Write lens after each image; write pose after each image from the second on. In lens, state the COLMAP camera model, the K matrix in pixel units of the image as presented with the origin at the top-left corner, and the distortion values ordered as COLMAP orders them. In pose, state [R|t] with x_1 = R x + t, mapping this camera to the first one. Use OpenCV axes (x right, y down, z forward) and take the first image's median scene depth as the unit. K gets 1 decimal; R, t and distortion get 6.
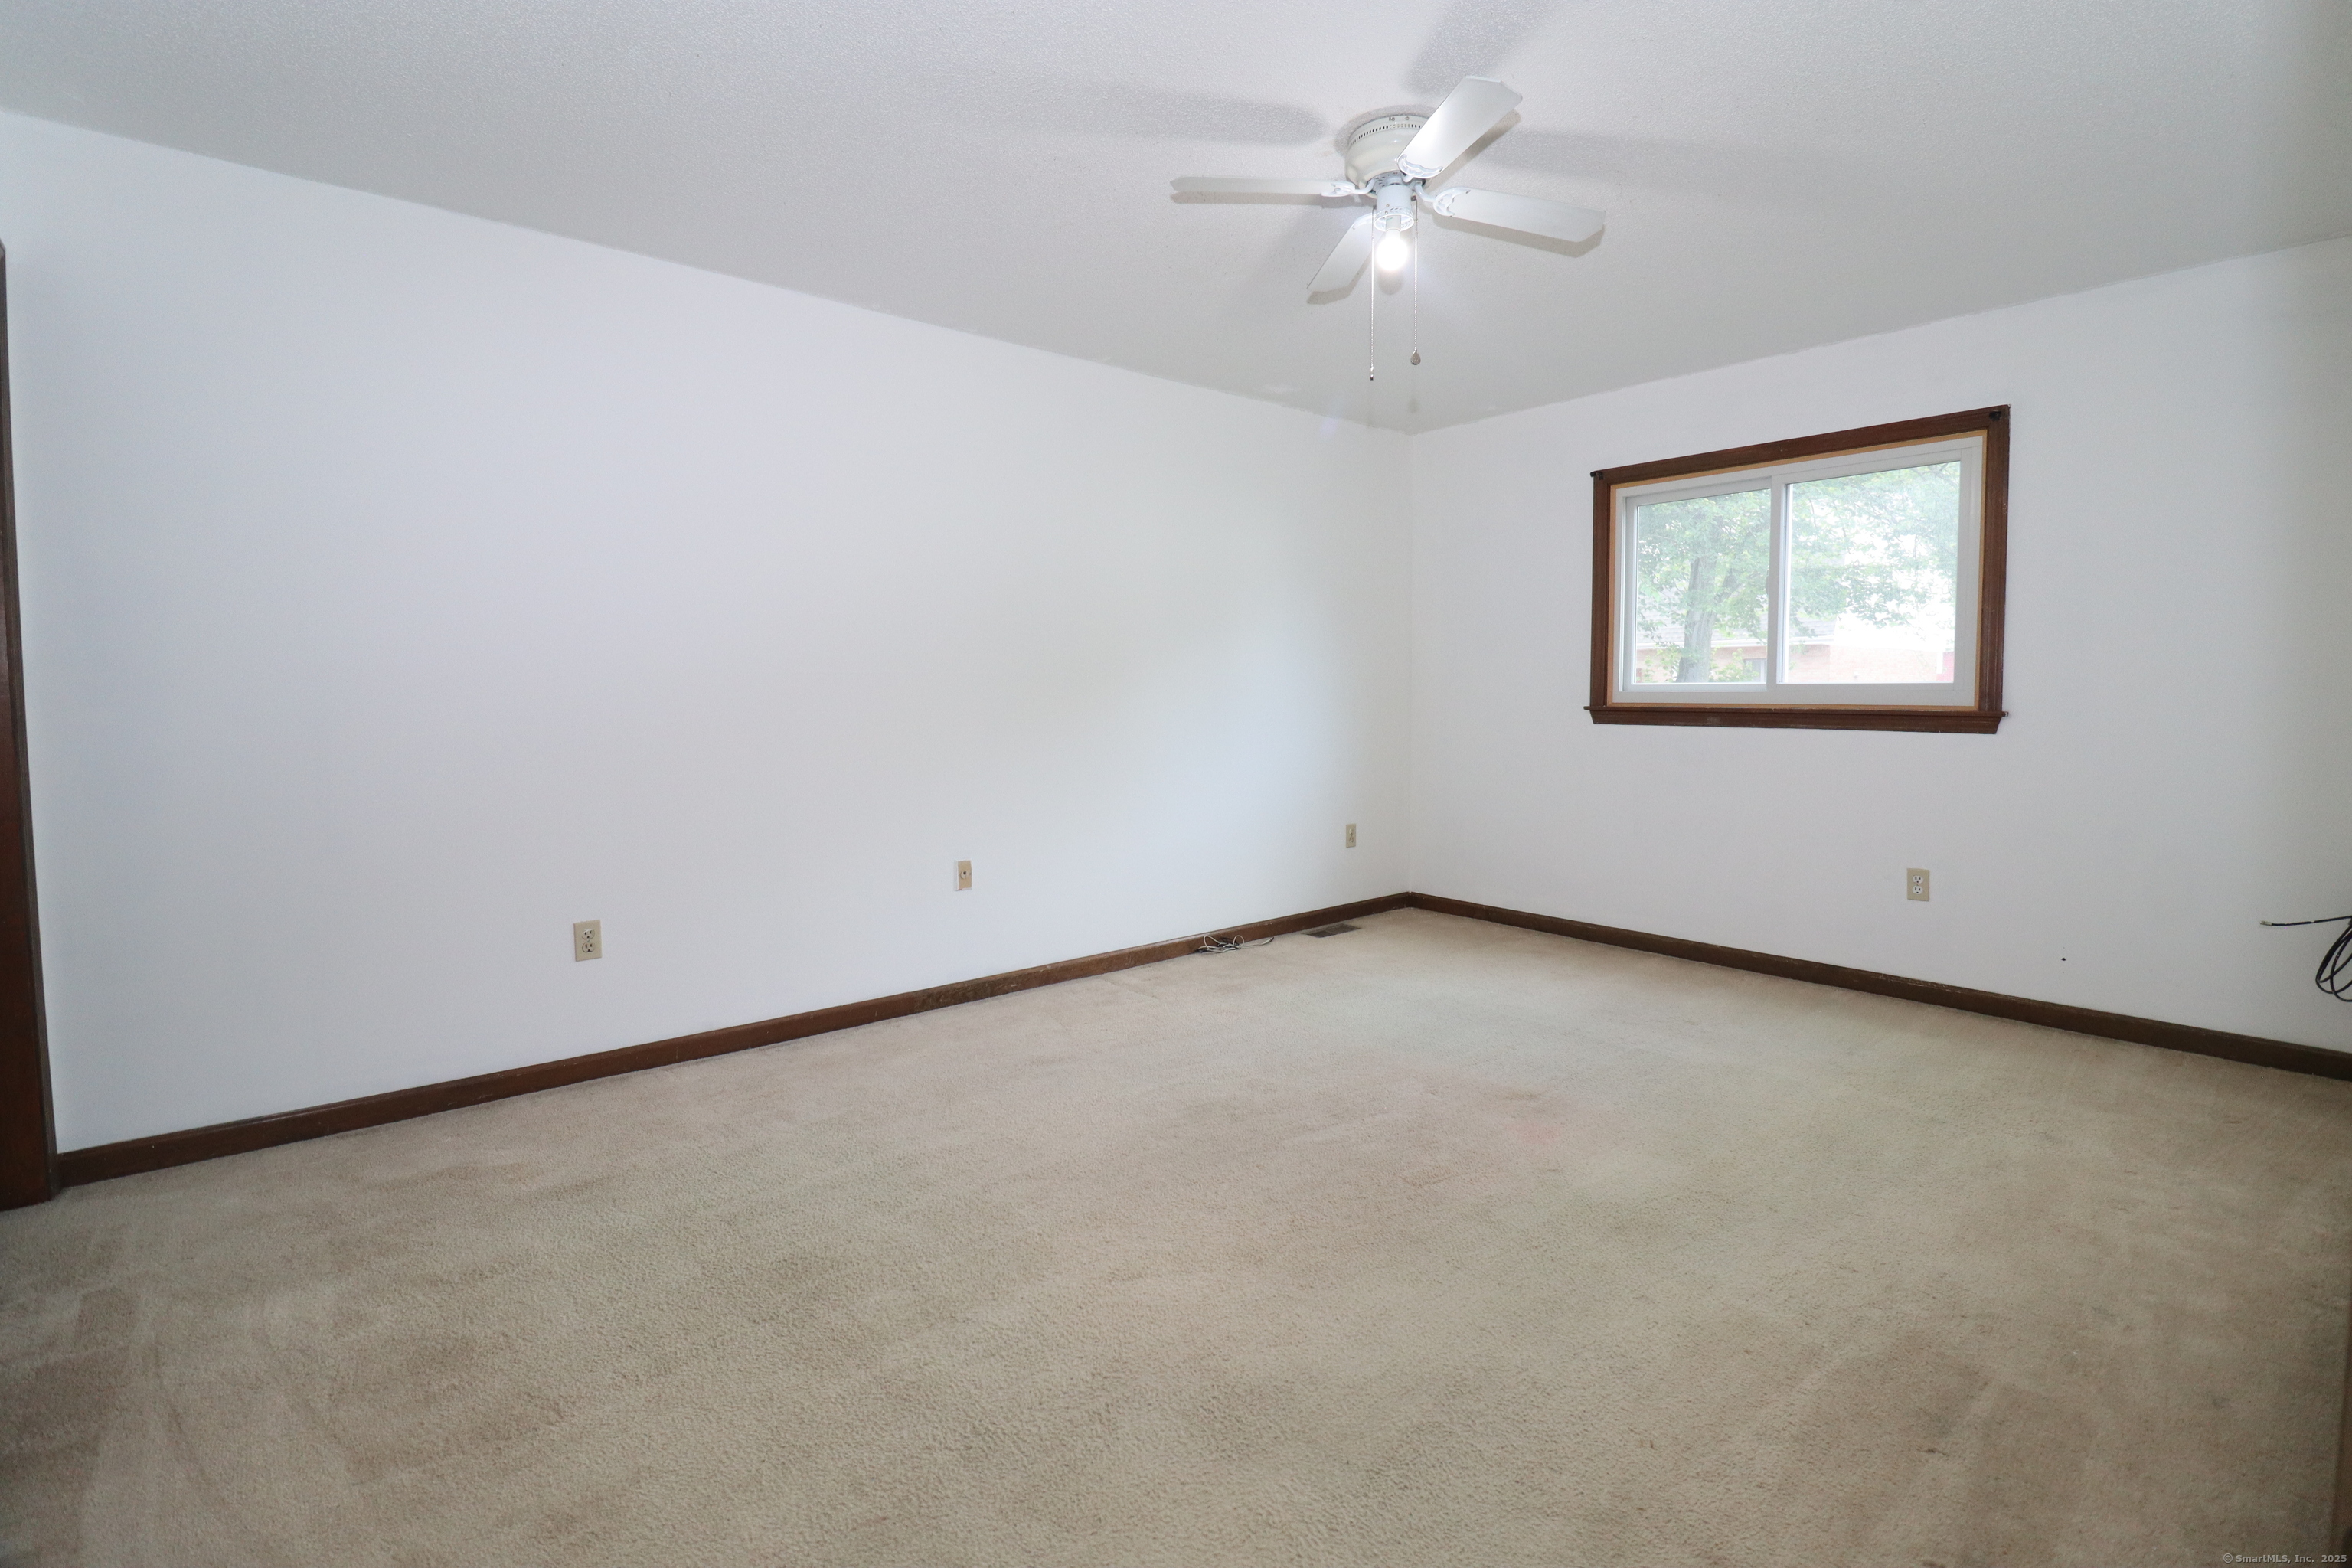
lens RADIAL K [[1249.0, 0, 1176.8], [0, 1249.0, 772.0], [0, 0, 1]] dist [0.004721, -0.032652]
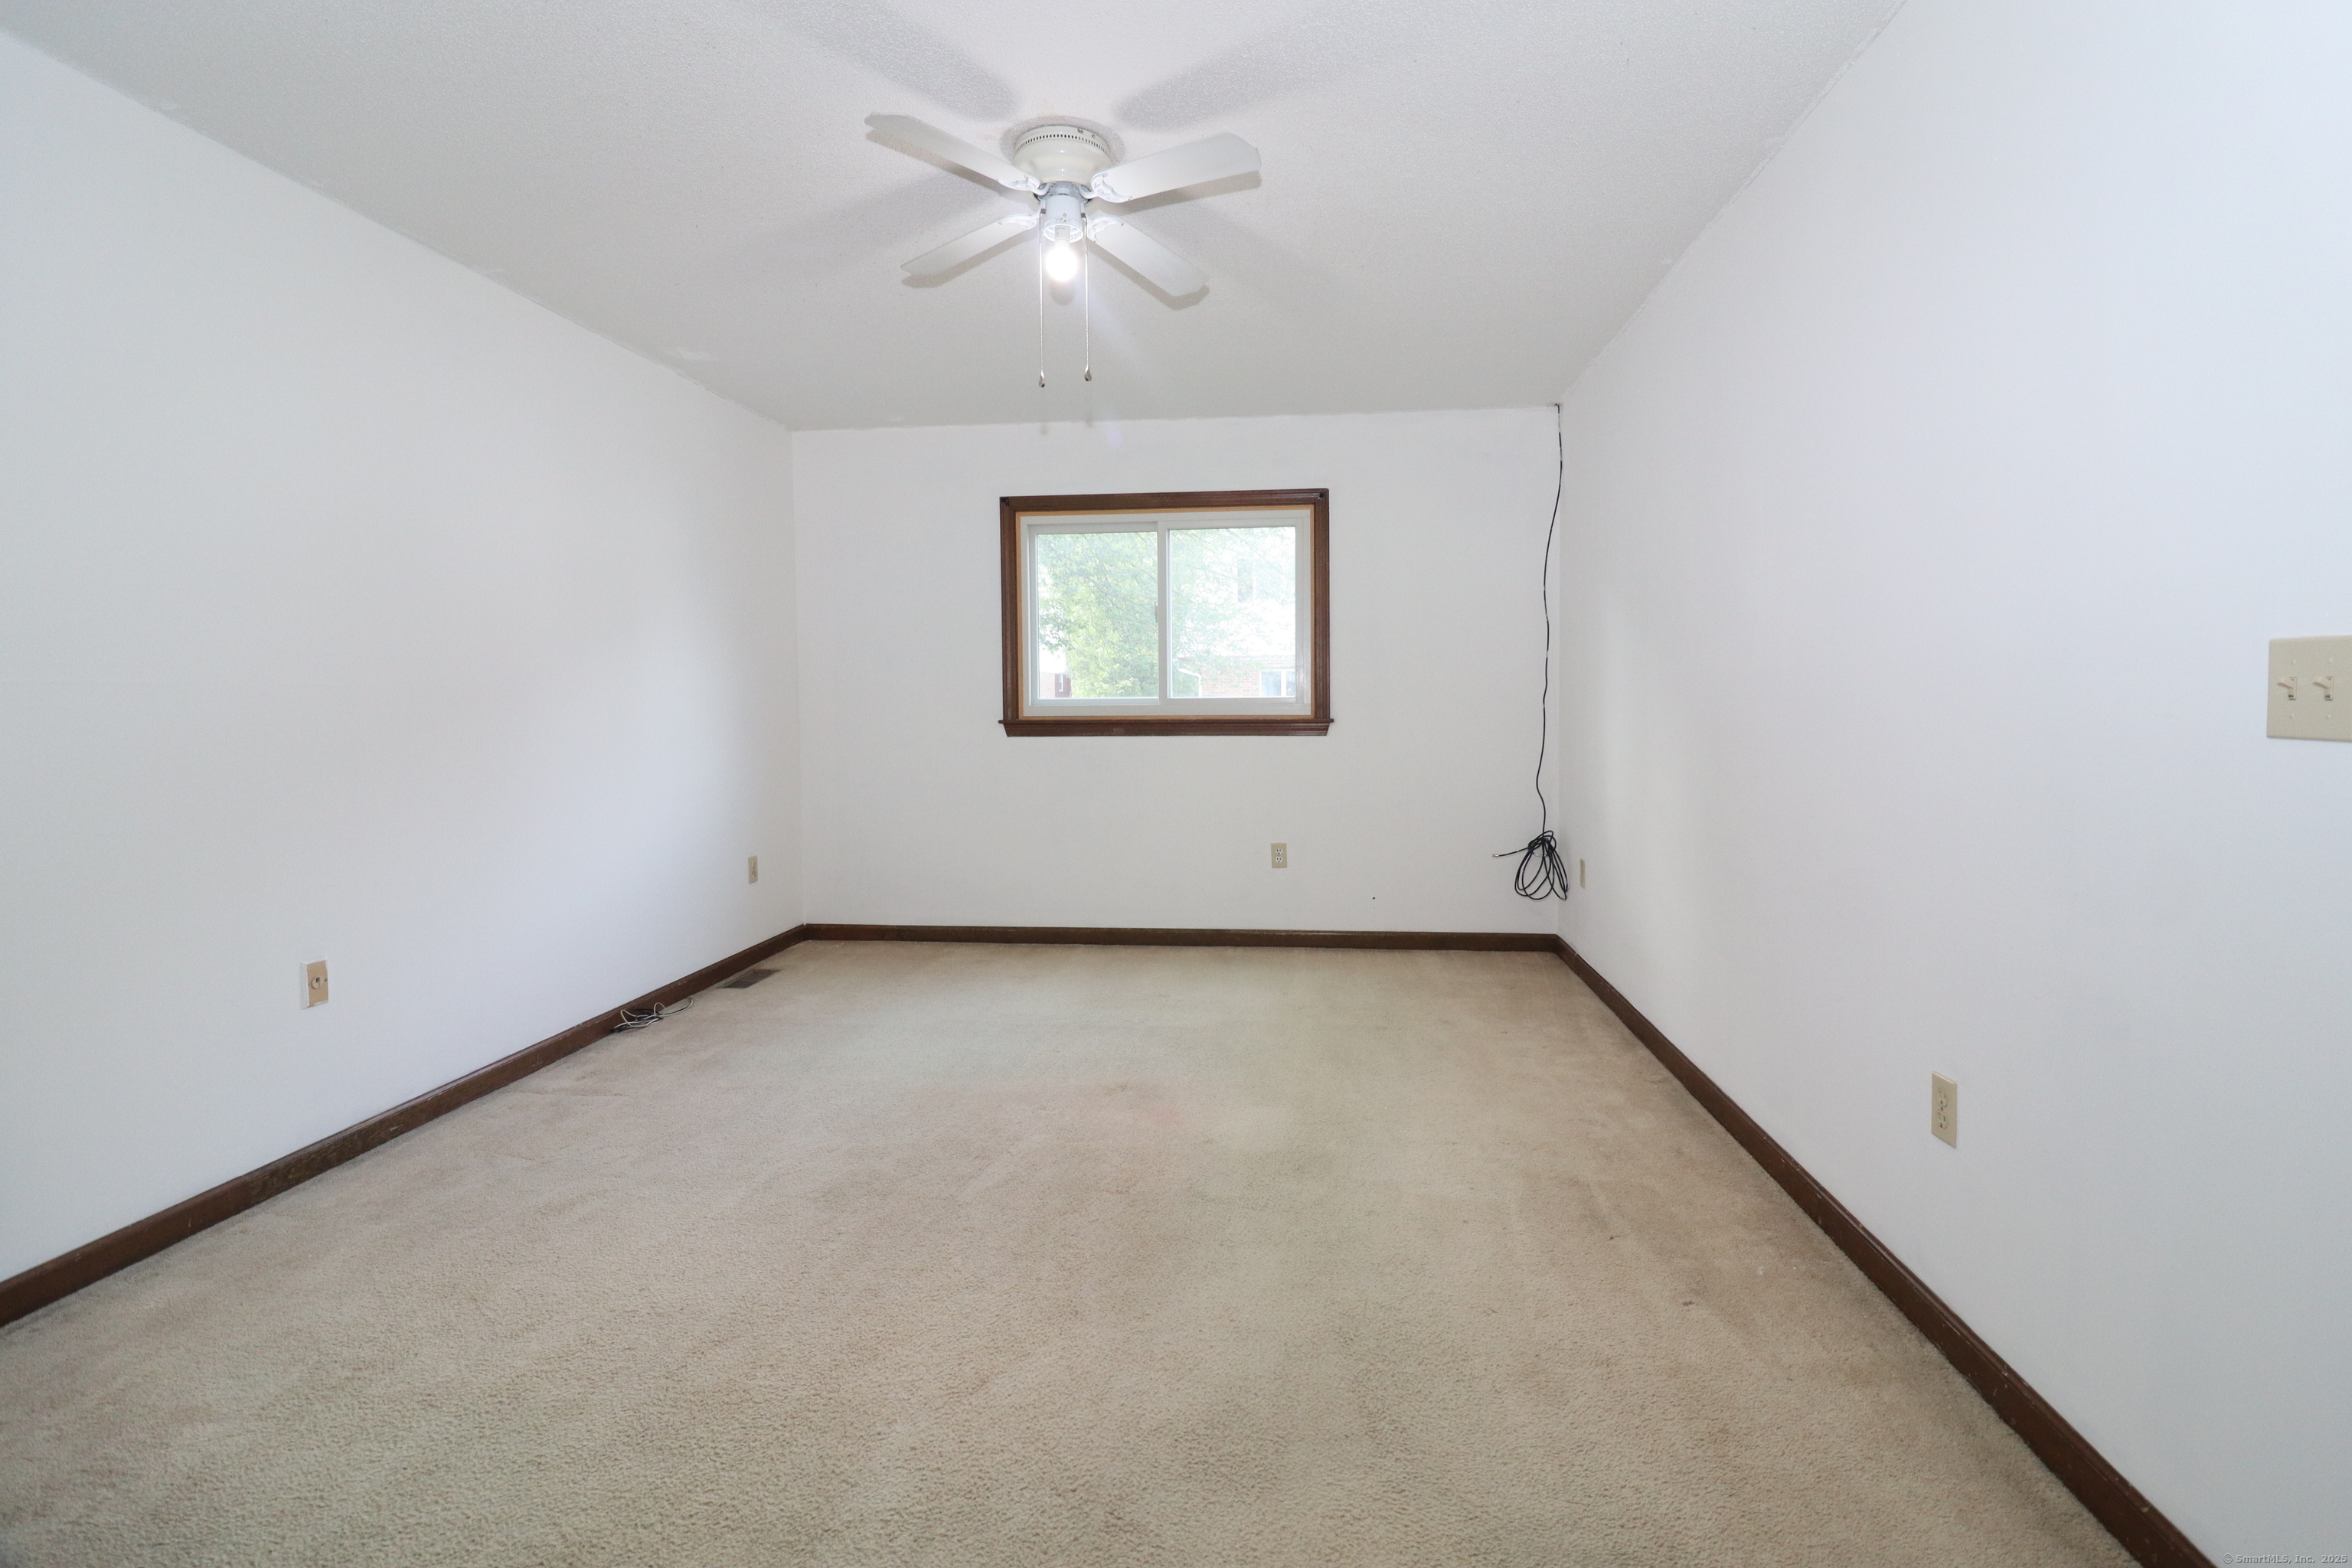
lens RADIAL K [[1249.0, 0, 1176.8], [0, 1249.0, 772.0], [0, 0, 1]] dist [0.004721, -0.032652]
pose [[0.650299, -0.045174, 0.758334, -0.423228], [0.056382, 0.998347, 0.011123, -0.014365], [-0.757583, 0.035523, 0.651771, 0.234890]]
